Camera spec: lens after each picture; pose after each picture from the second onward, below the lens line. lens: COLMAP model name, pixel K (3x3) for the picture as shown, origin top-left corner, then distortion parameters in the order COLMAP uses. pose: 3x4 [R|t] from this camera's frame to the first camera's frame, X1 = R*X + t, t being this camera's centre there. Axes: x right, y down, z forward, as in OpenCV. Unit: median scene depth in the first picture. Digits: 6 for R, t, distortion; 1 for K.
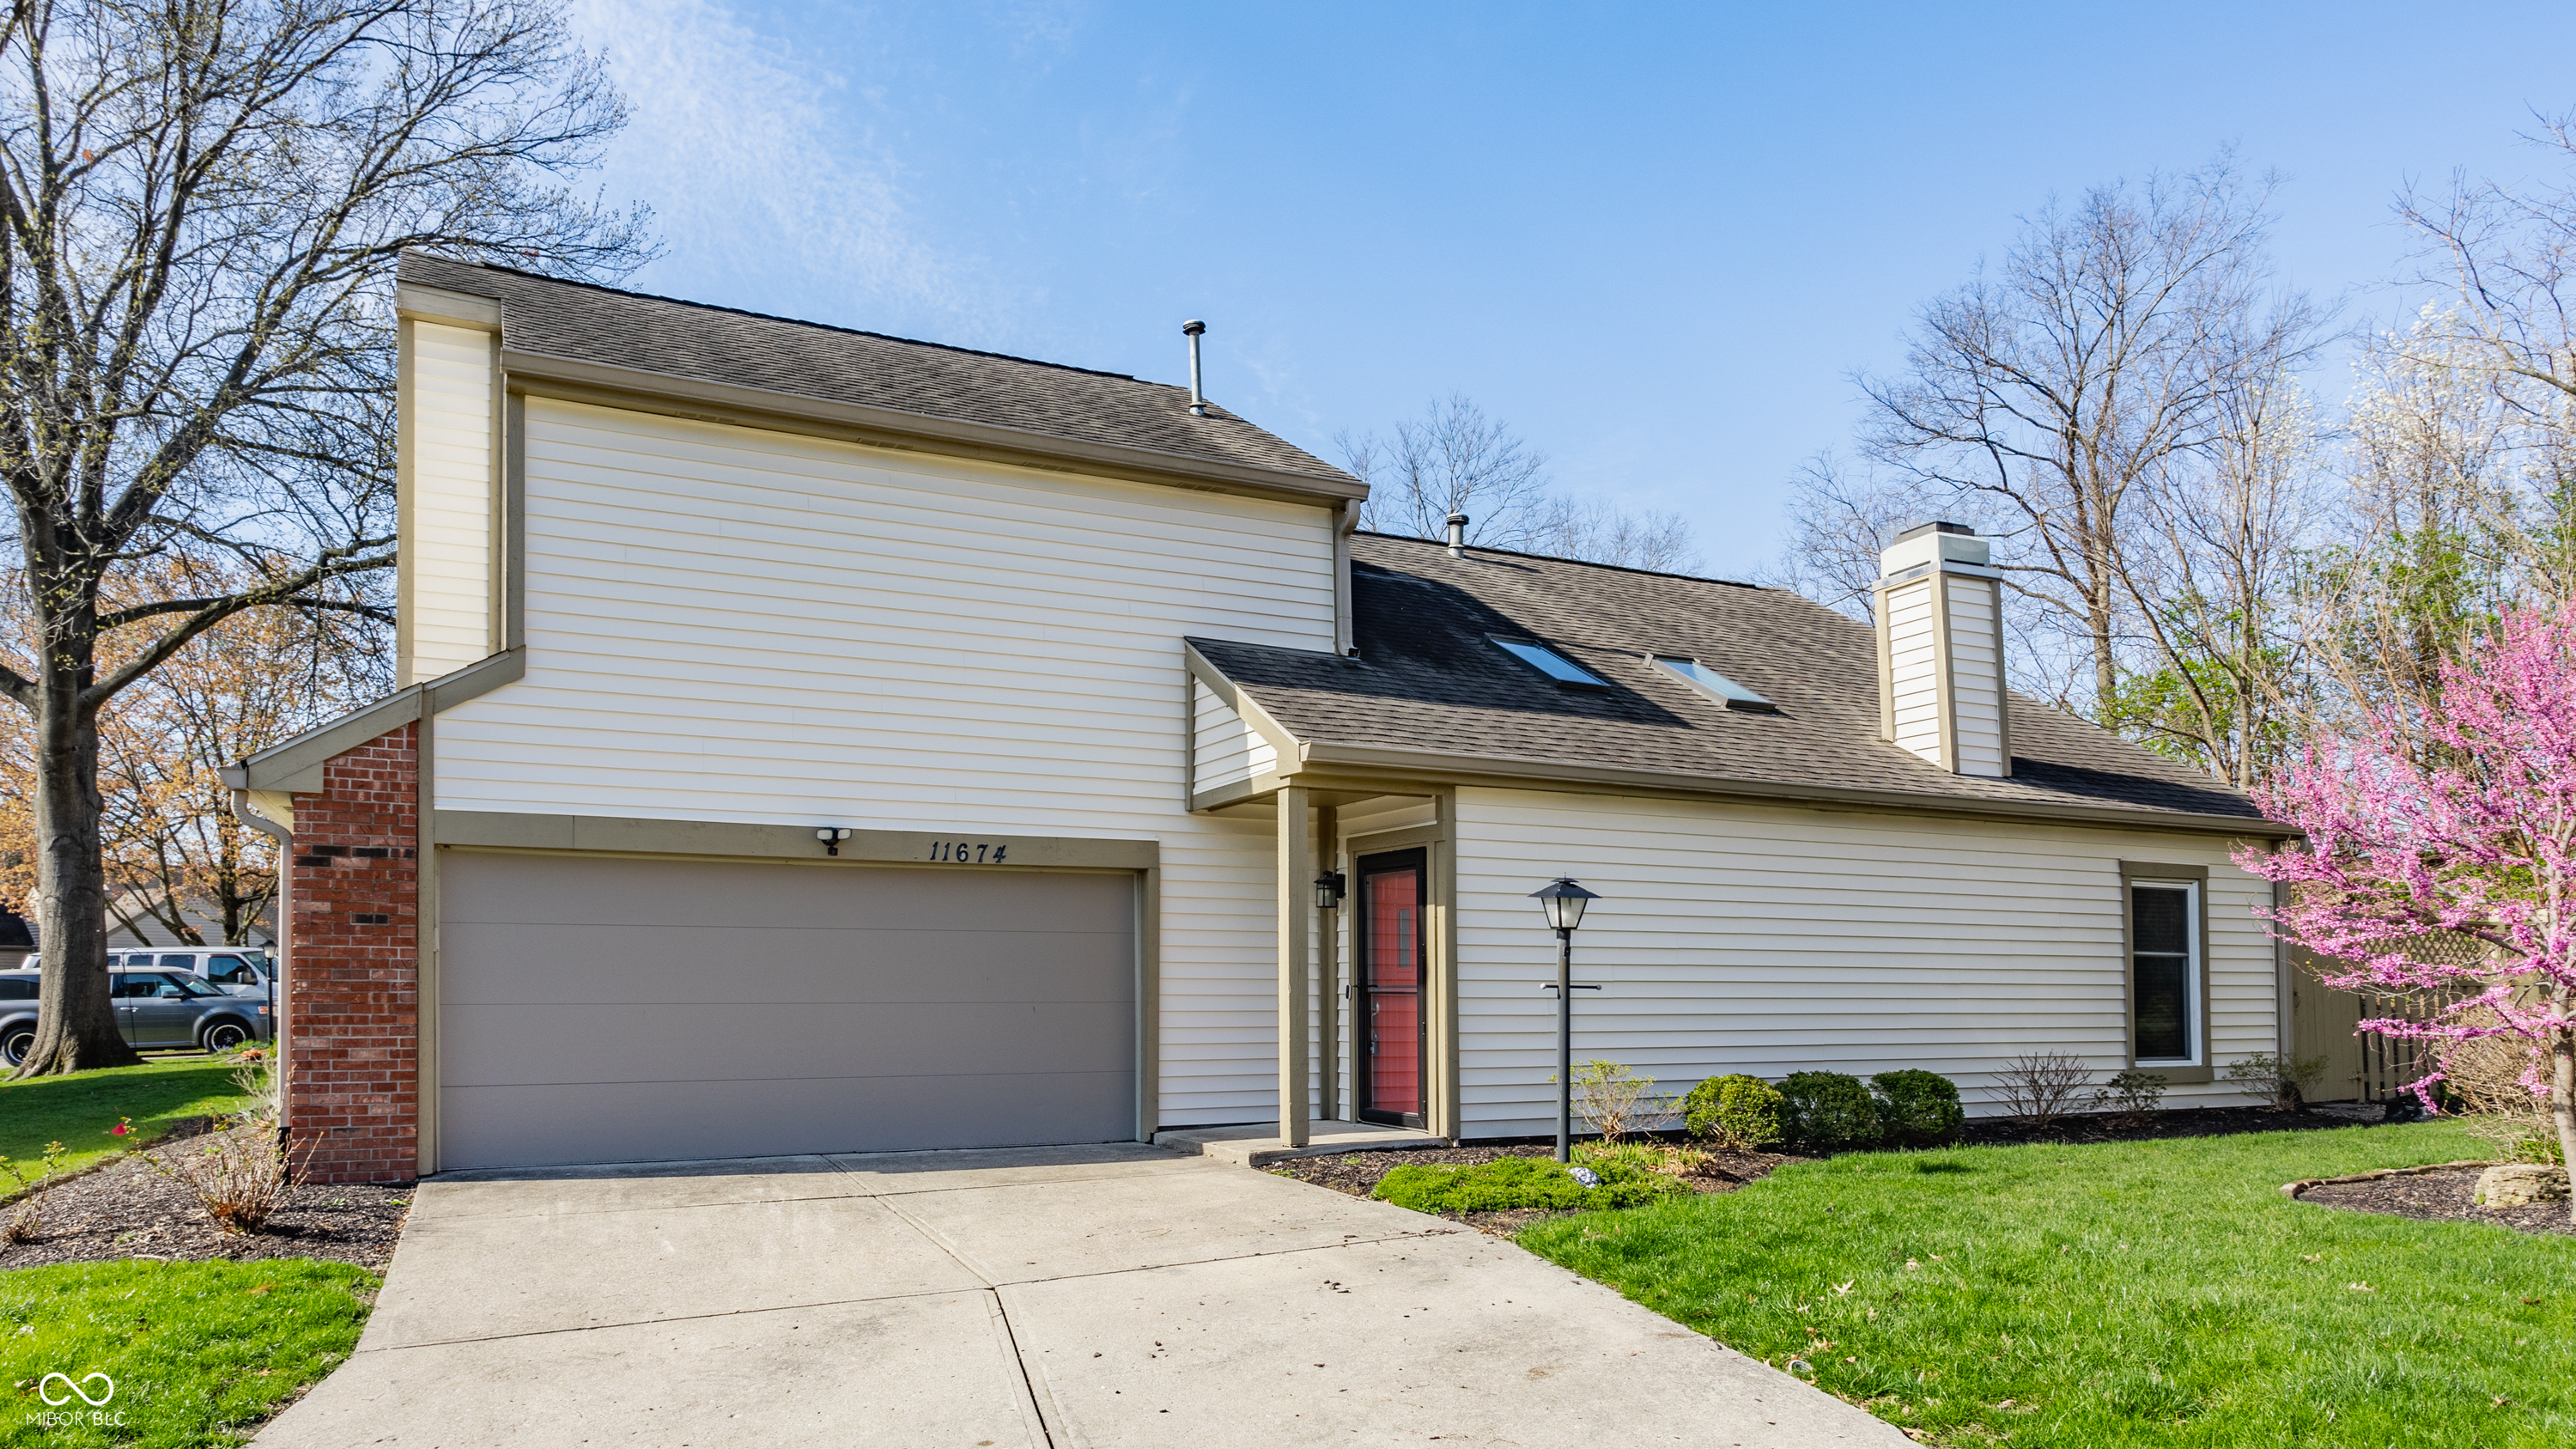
lens RADIAL K [[1529.9, 0, 1229.8], [0, 1529.9, 793.3], [0, 0, 1]] dist [-0.002110, 0.001717]
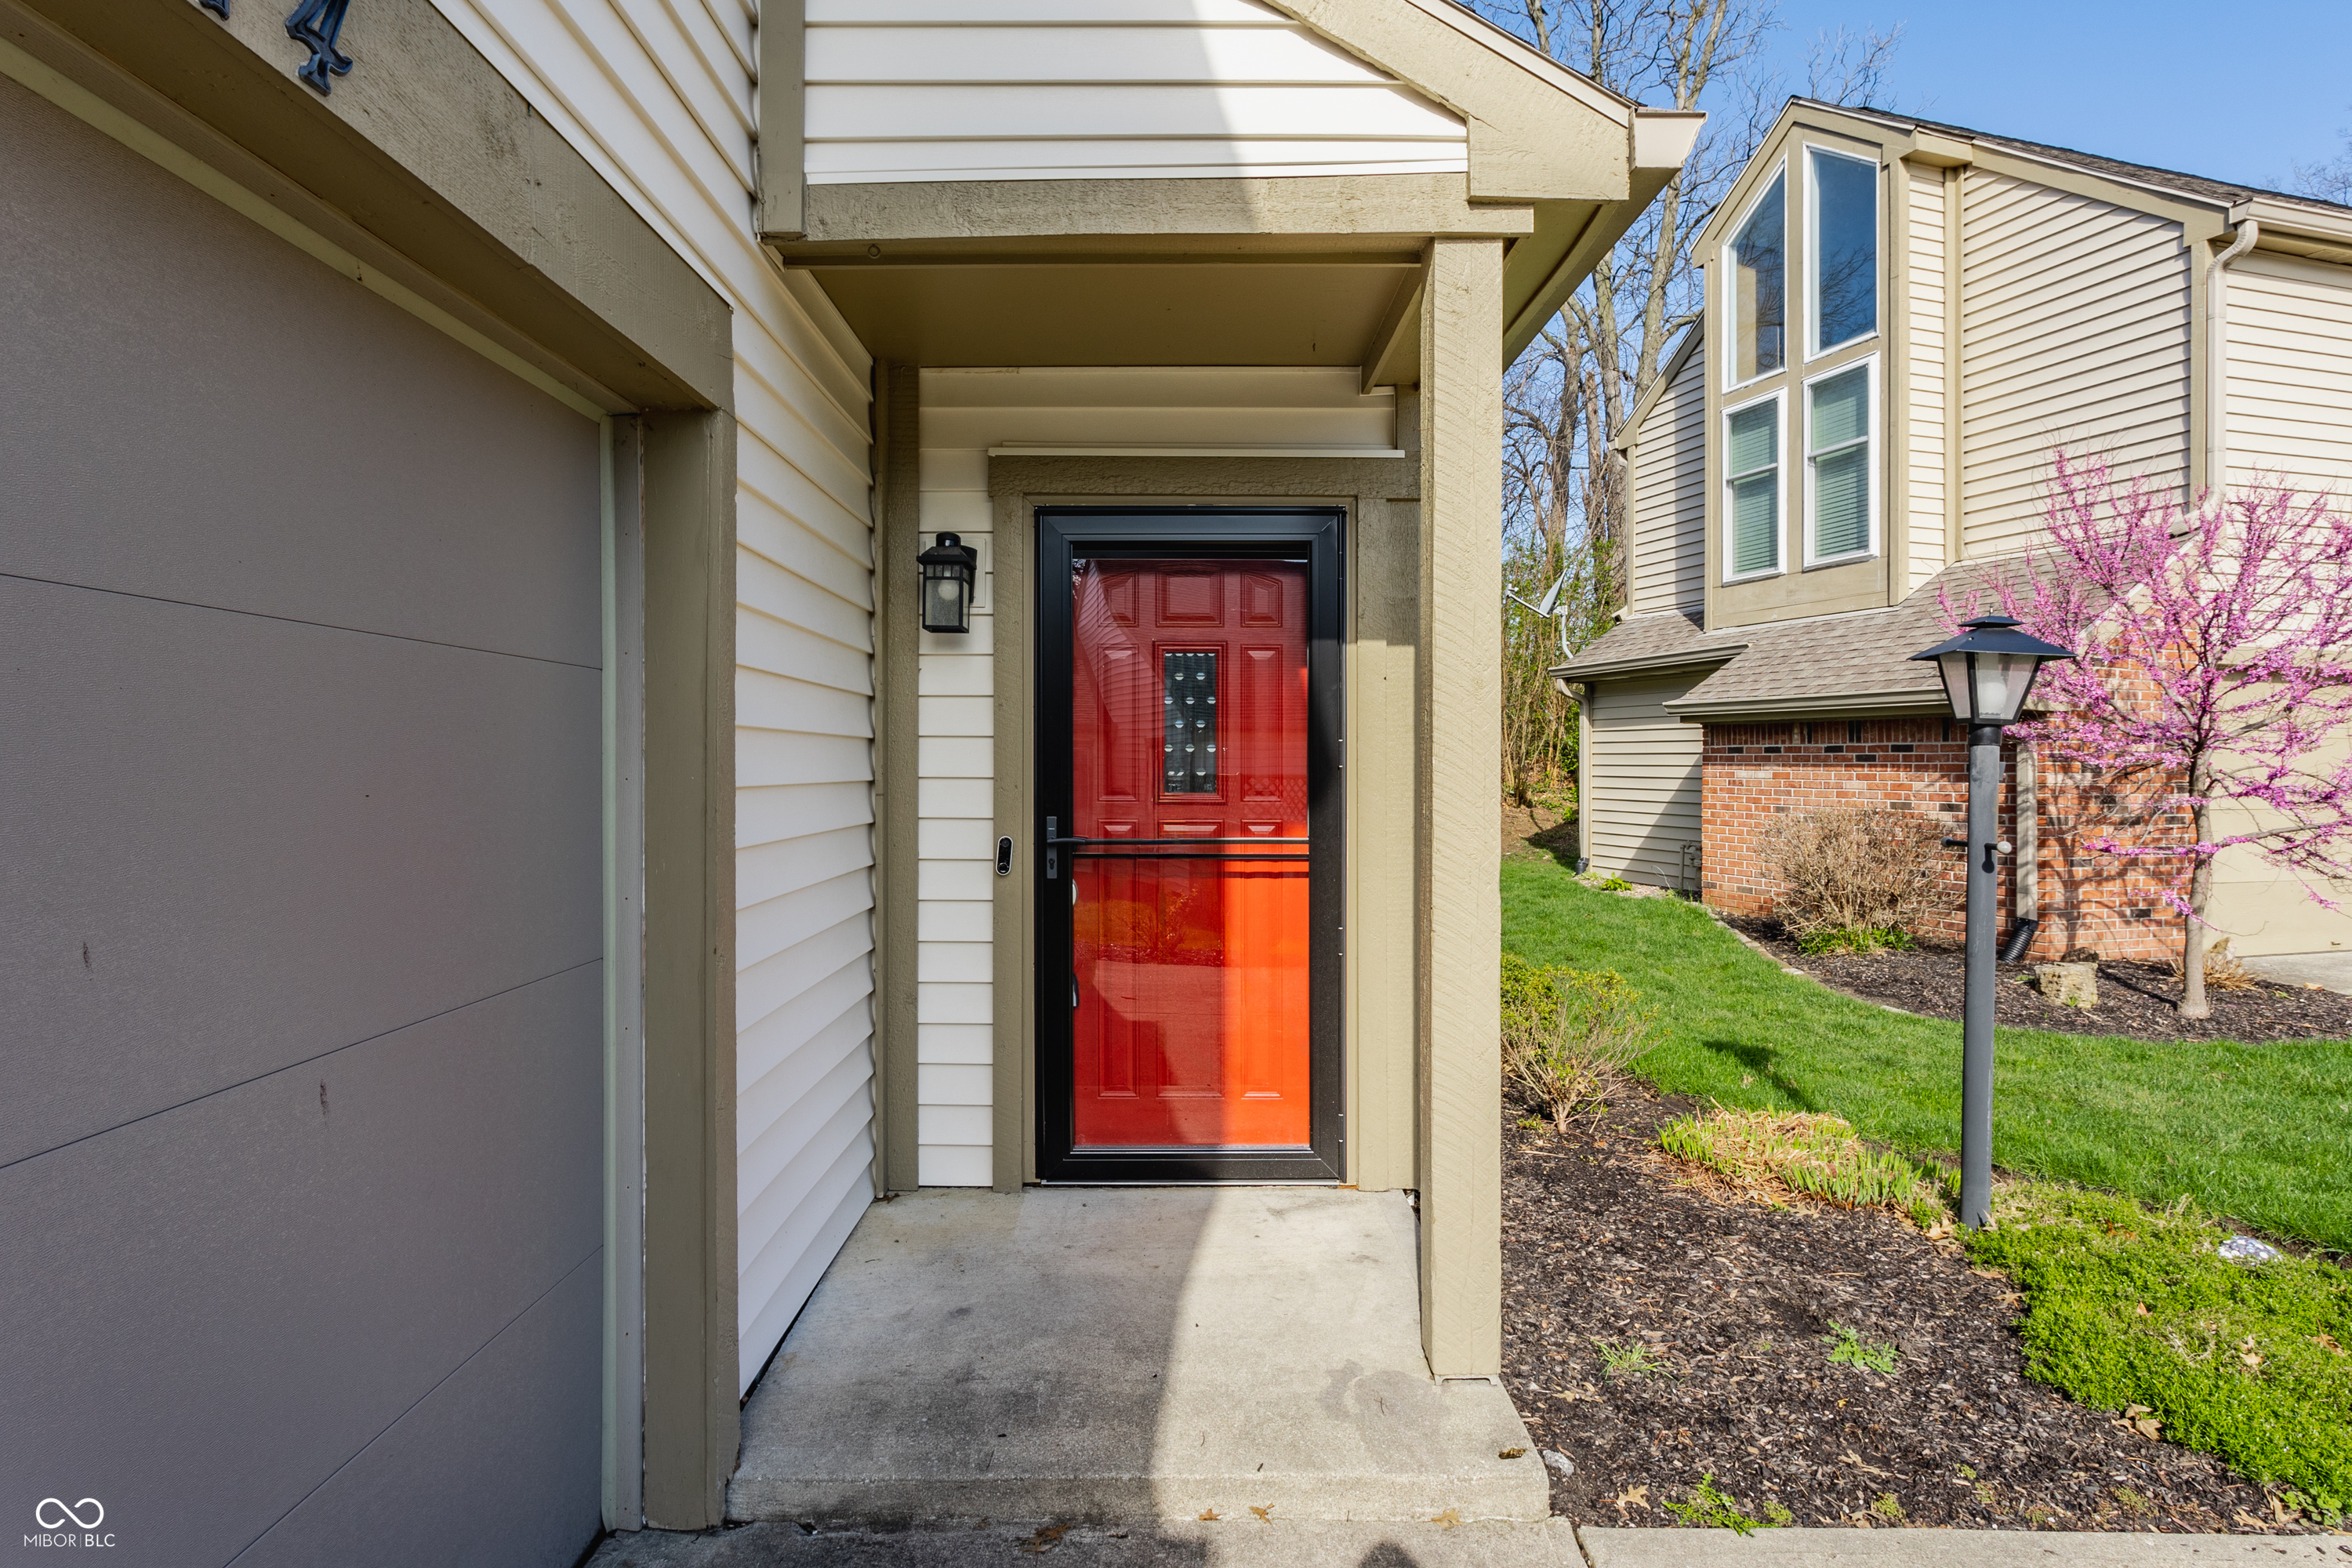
lens RADIAL K [[1294.6, 0, 1170.3], [0, 1294.6, 777.7], [0, 0, 1]] dist [0.000780, -0.000186]
pose [[0.397067, -0.019250, 0.917588, -0.212156], [-0.112509, 0.991219, 0.069481, 0.084942], [-0.910867, -0.130825, 0.391414, 0.850151]]
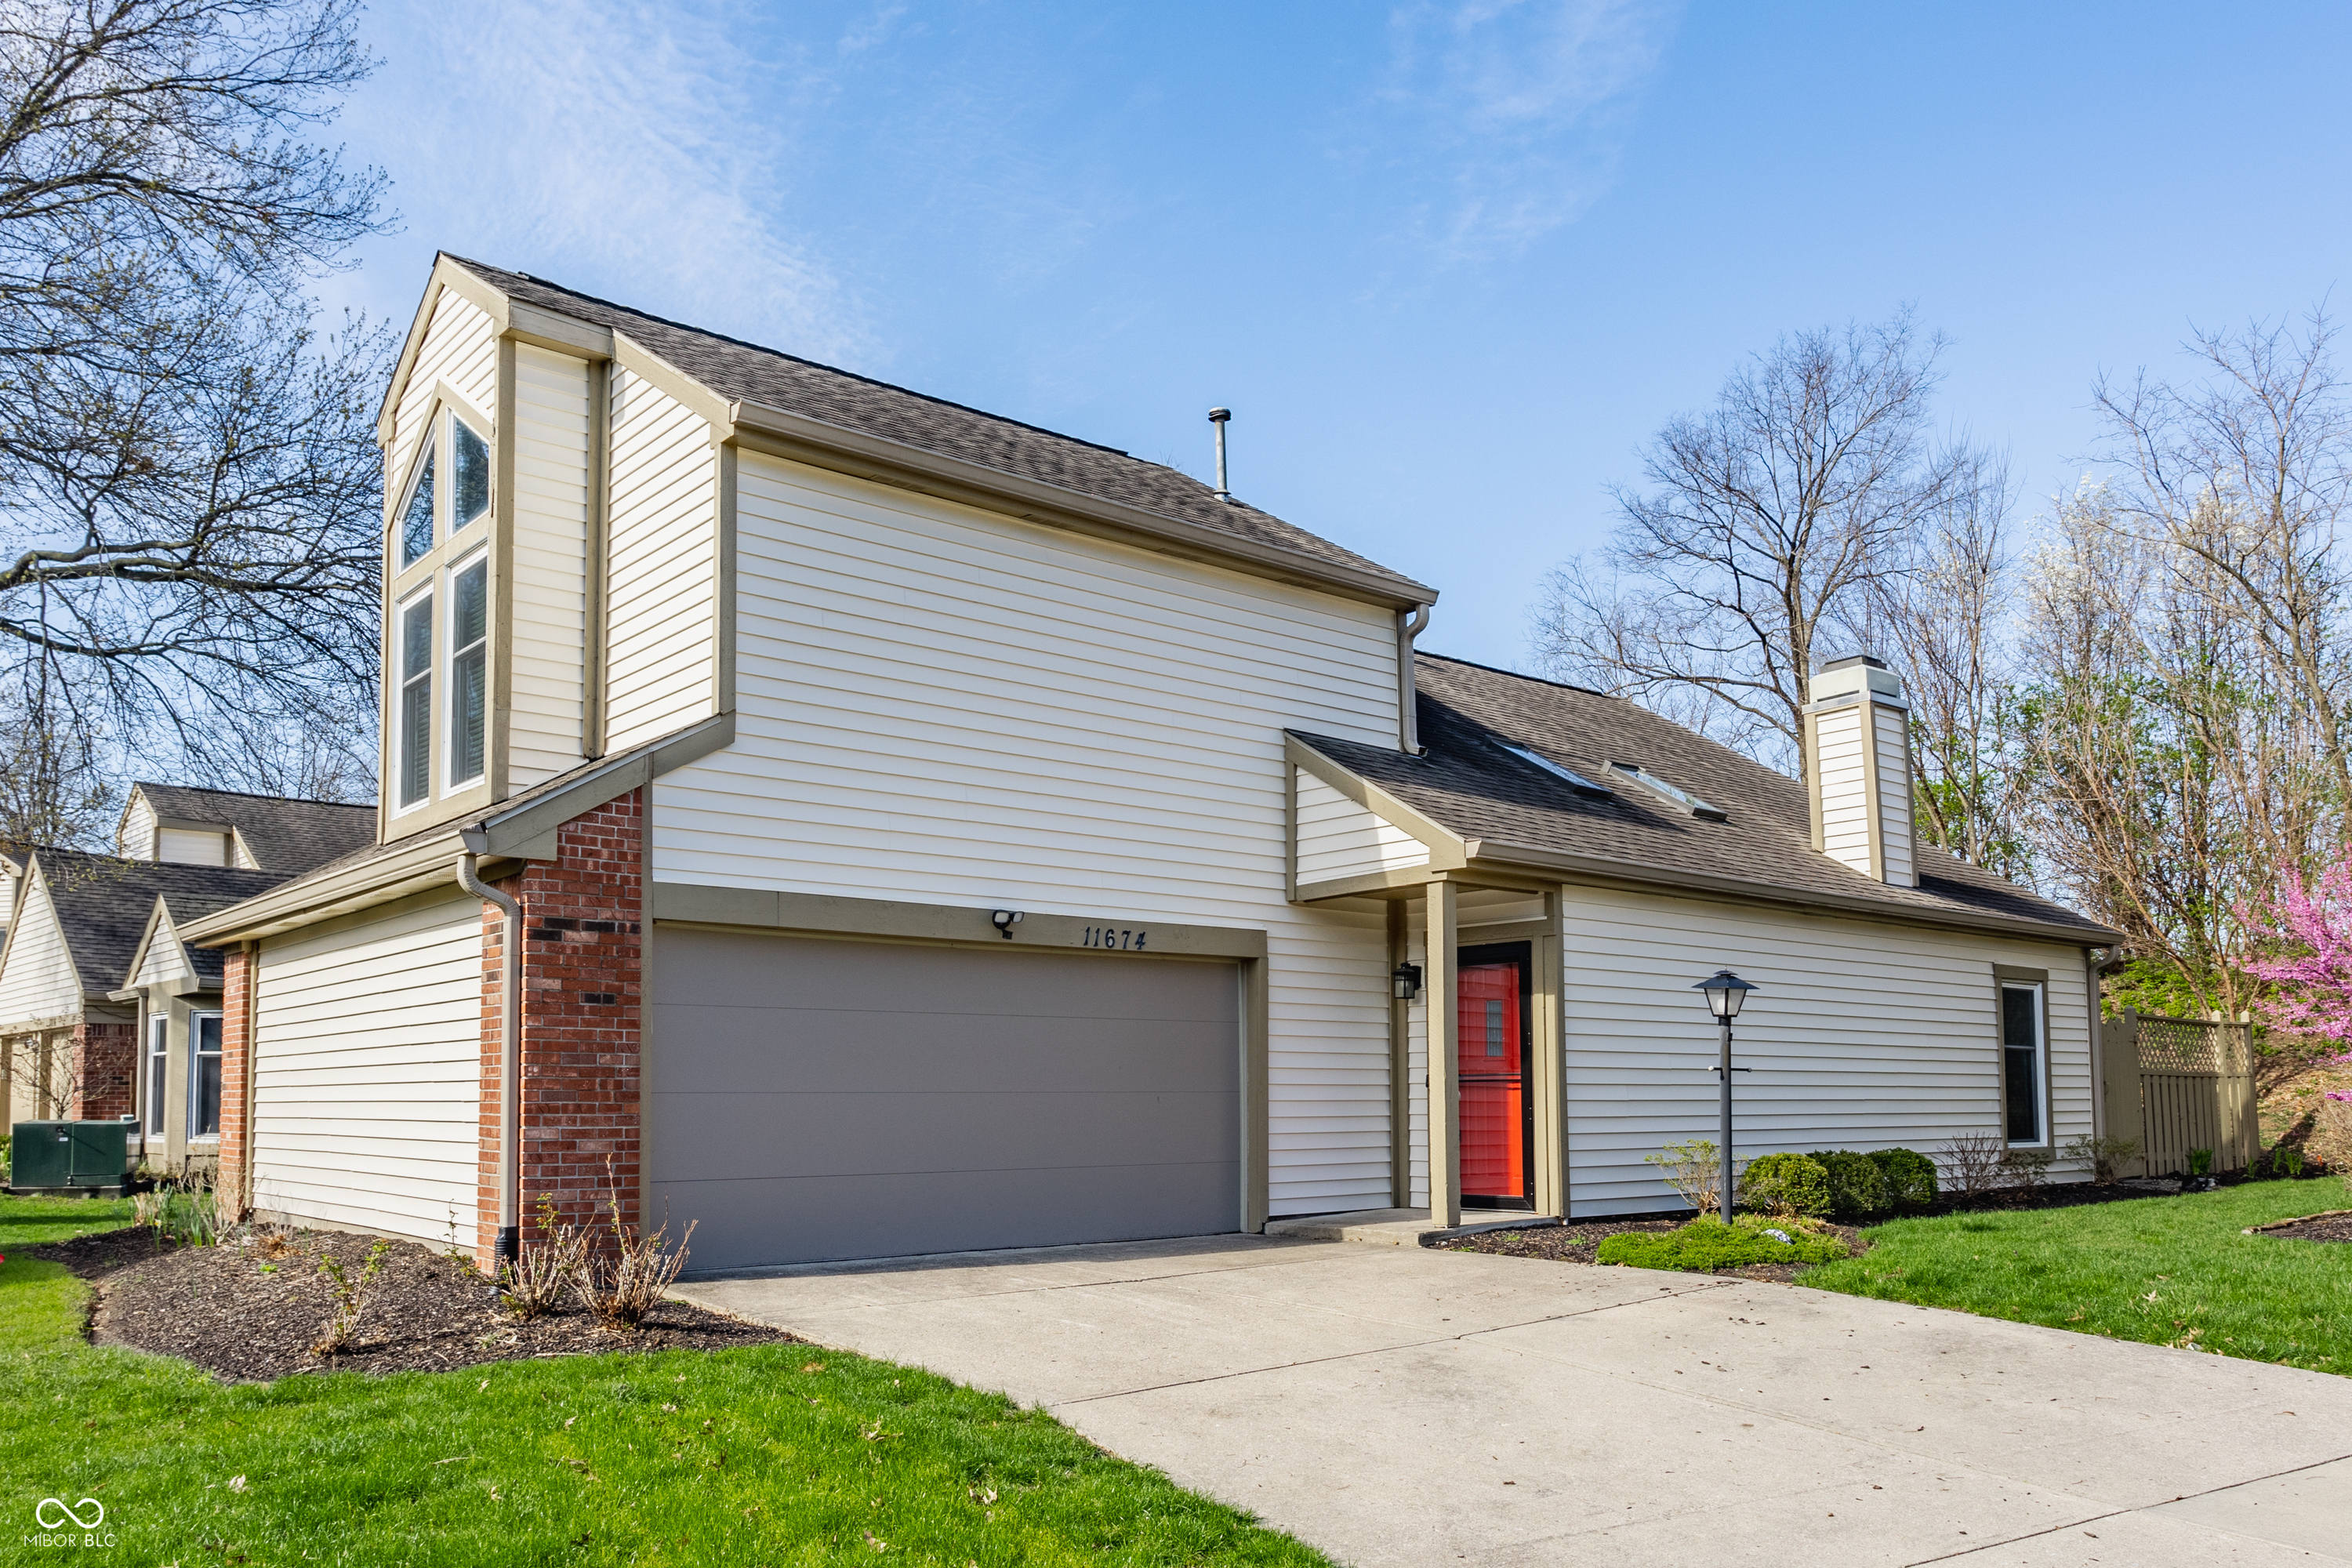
lens RADIAL K [[1761.0, 0, 1183.7], [0, 1761.0, 788.3], [0, 0, 1]] dist [-0.005582, -0.007552]
pose [[0.960588, 0.041662, 0.274838, -0.420948], [-0.027440, 0.998088, -0.055392, 0.003601], [-0.276620, 0.045667, 0.959894, -0.101947]]
